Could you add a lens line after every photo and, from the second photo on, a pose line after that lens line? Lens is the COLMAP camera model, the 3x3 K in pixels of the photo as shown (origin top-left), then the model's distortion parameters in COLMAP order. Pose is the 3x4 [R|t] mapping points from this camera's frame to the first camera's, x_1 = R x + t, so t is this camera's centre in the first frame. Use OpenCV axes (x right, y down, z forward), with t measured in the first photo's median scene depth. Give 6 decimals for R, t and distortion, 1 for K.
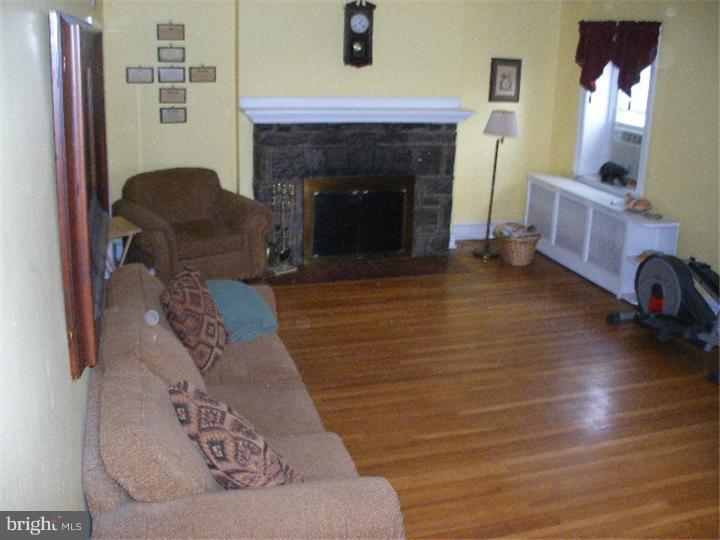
lens RADIAL K [[779.0, 0, 362.1], [0, 779.0, 270.8], [0, 0, 1]] dist [-0.123930, 0.000000]
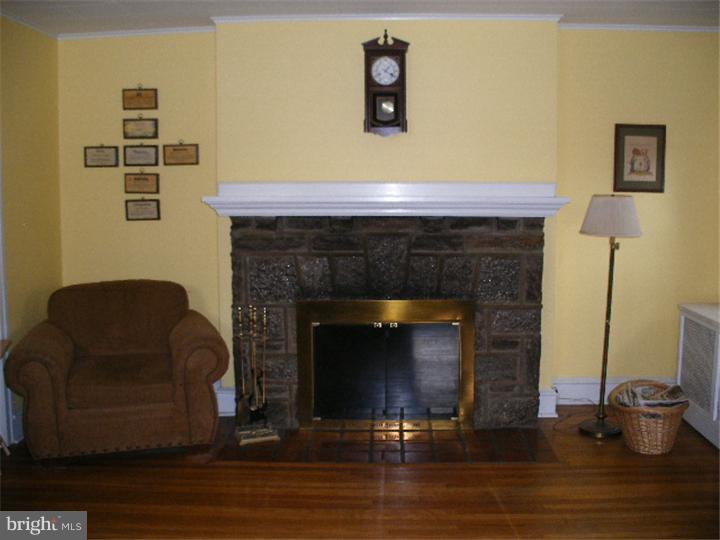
lens RADIAL K [[779.0, 0, 357.2], [0, 779.0, 268.1], [0, 0, 1]] dist [-0.123930, 0.000000]
pose [[0.949042, 0.006178, -0.315090, 0.183130], [-0.066167, 0.981429, -0.180052, -0.028585], [0.308126, 0.191726, 0.931826, 0.387306]]
